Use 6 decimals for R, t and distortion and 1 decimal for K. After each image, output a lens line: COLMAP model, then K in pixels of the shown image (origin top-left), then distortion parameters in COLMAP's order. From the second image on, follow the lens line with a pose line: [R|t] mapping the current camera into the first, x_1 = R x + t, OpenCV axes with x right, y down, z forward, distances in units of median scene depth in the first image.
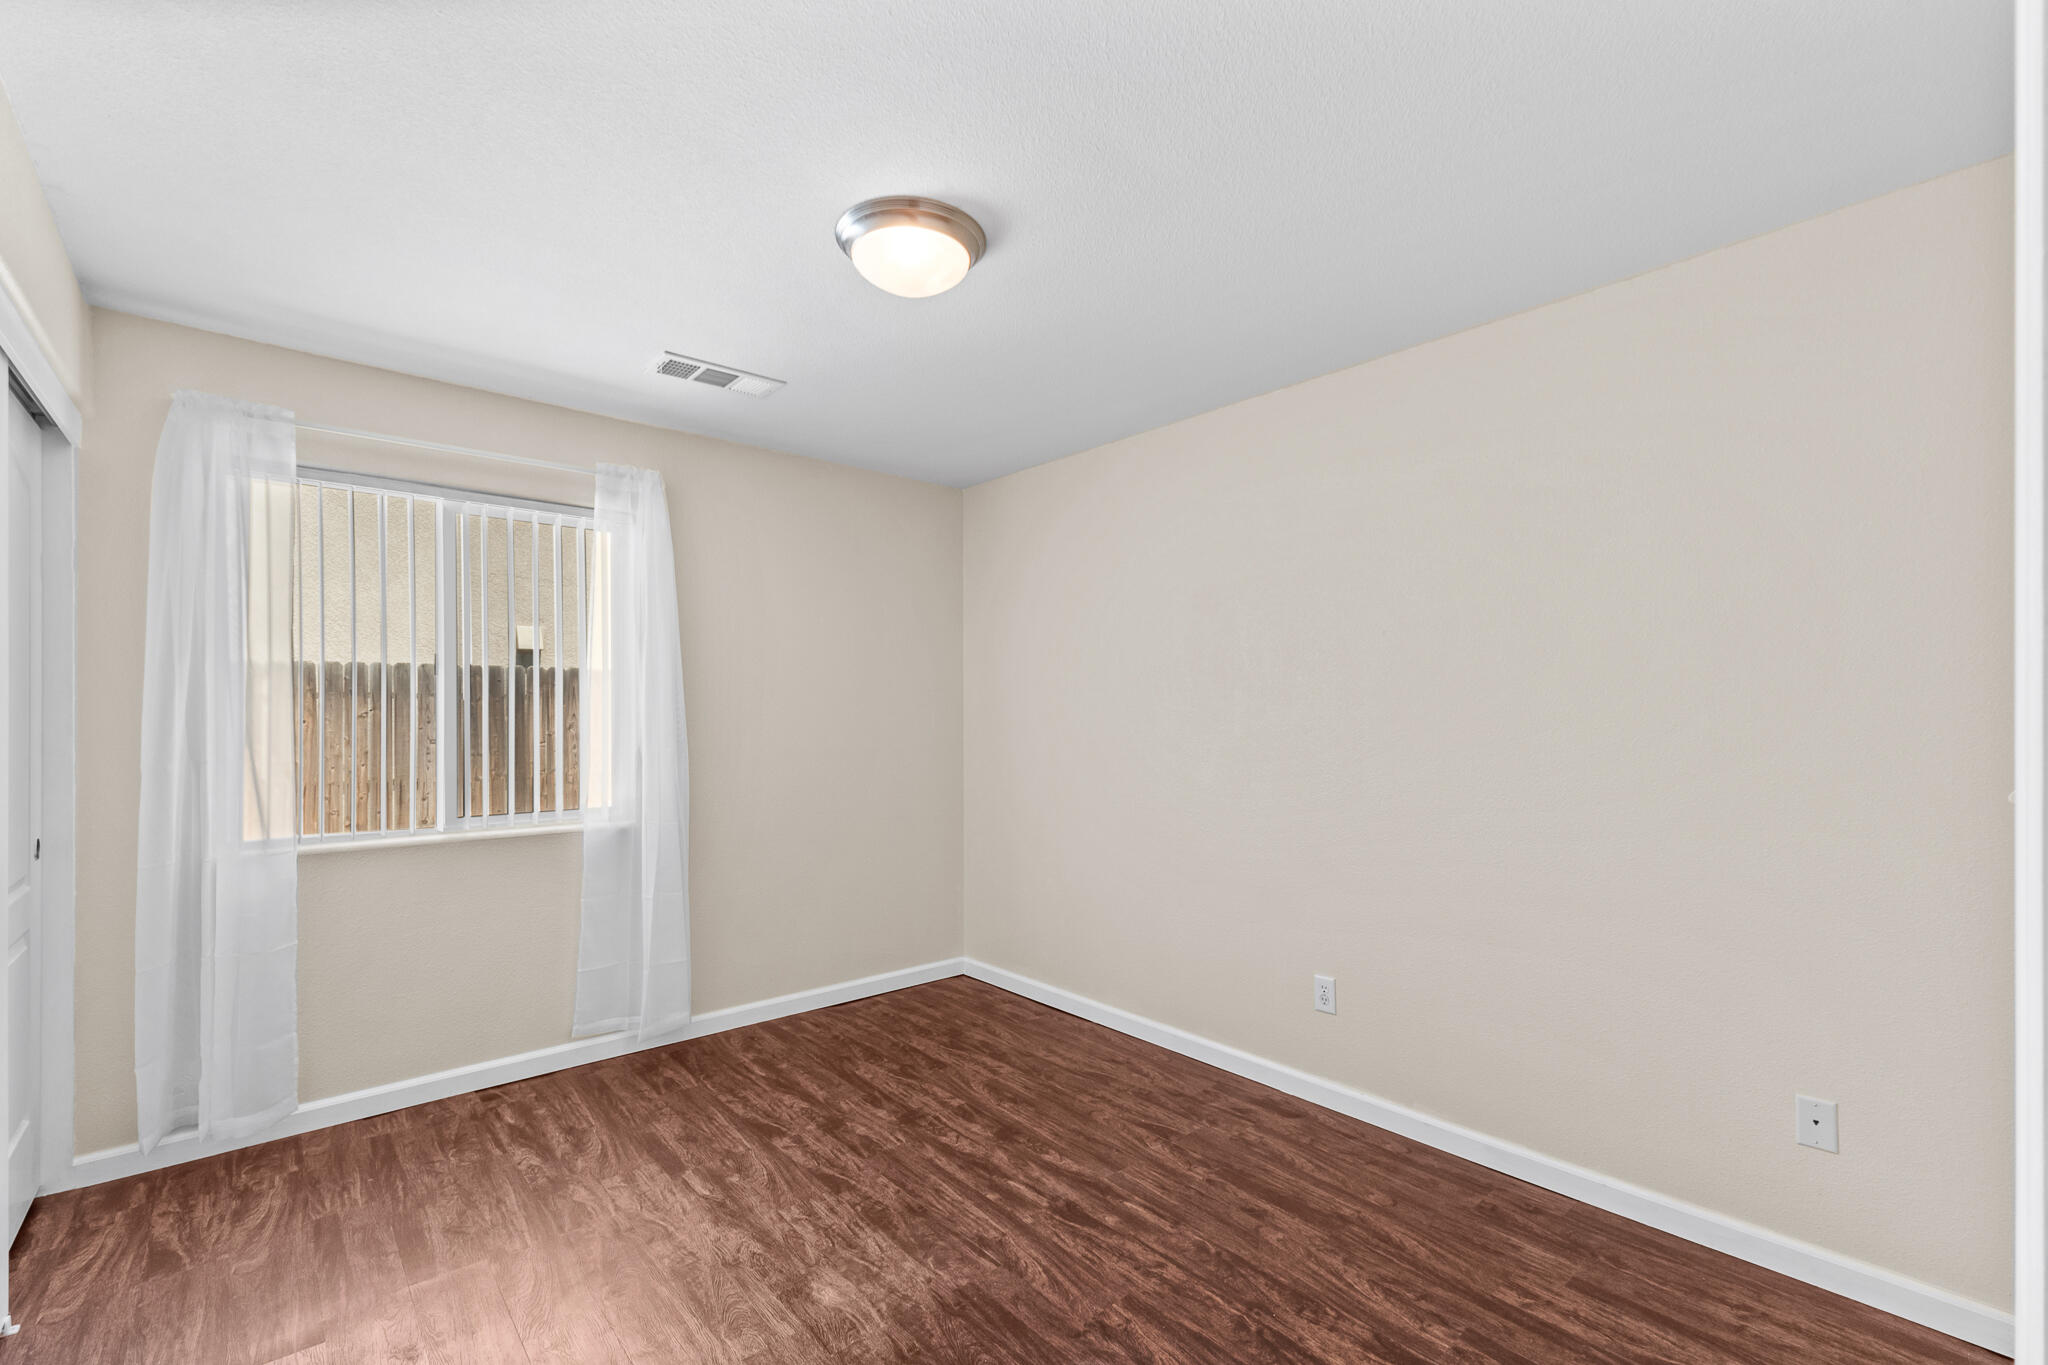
lens RADIAL K [[873.7, 0, 1023.2], [0, 873.7, 692.5], [0, 0, 1]] dist [-0.000648, 0.000000]
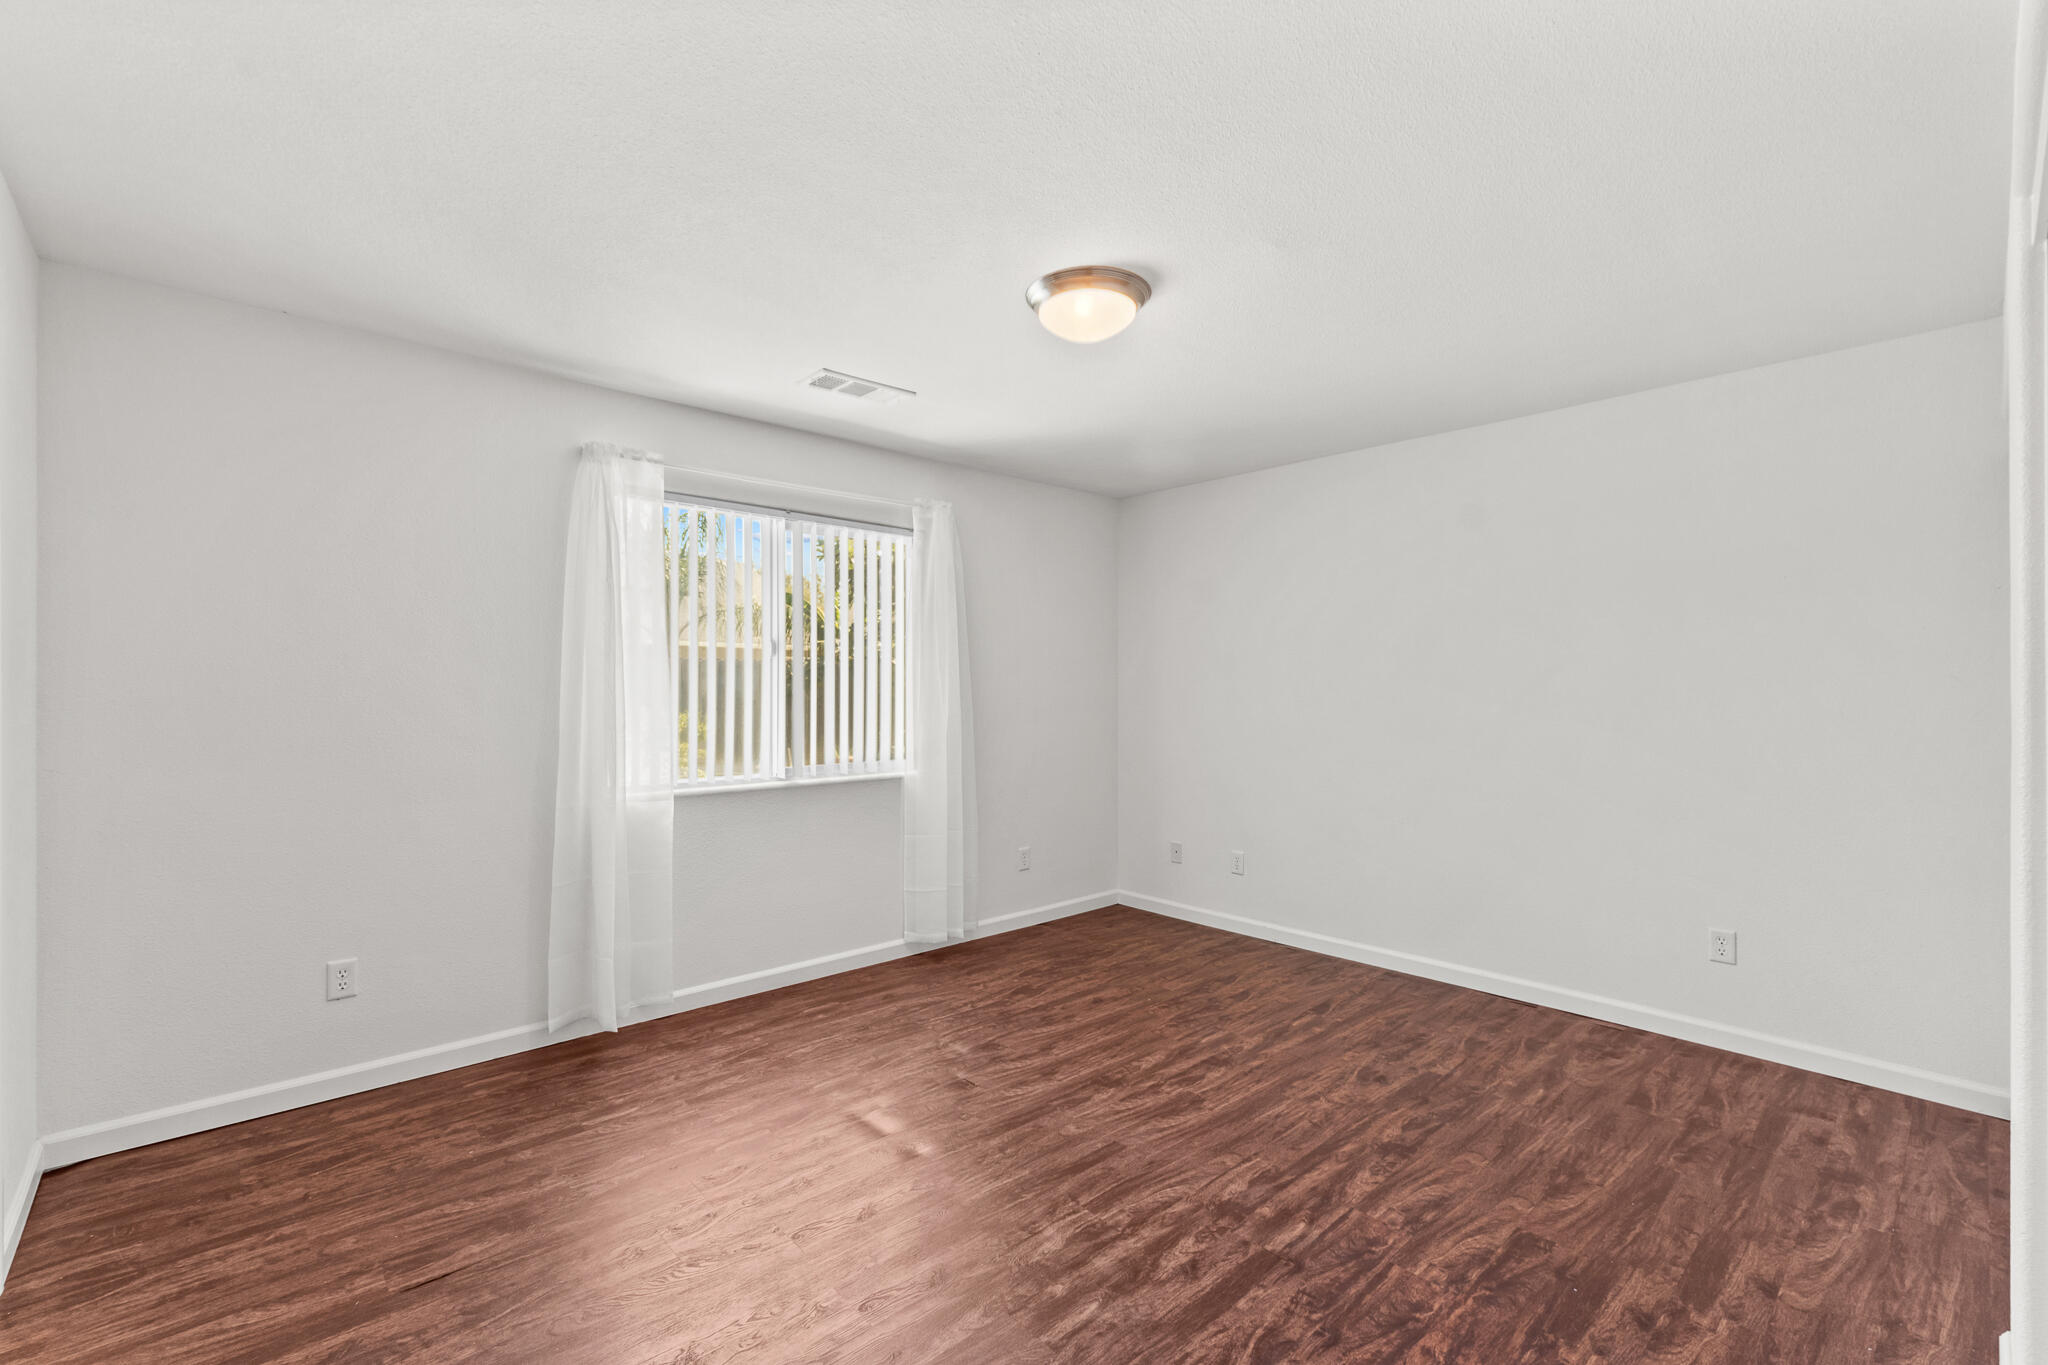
lens RADIAL K [[876.2, 0, 1018.3], [0, 876.2, 670.1], [0, 0, 1]] dist [0.021872, 0.000059]
pose [[0.999822, 0.004026, 0.018455, -0.333658], [-0.004077, 0.999988, 0.002687, -0.003721], [-0.018444, -0.002762, 0.999826, -0.290163]]
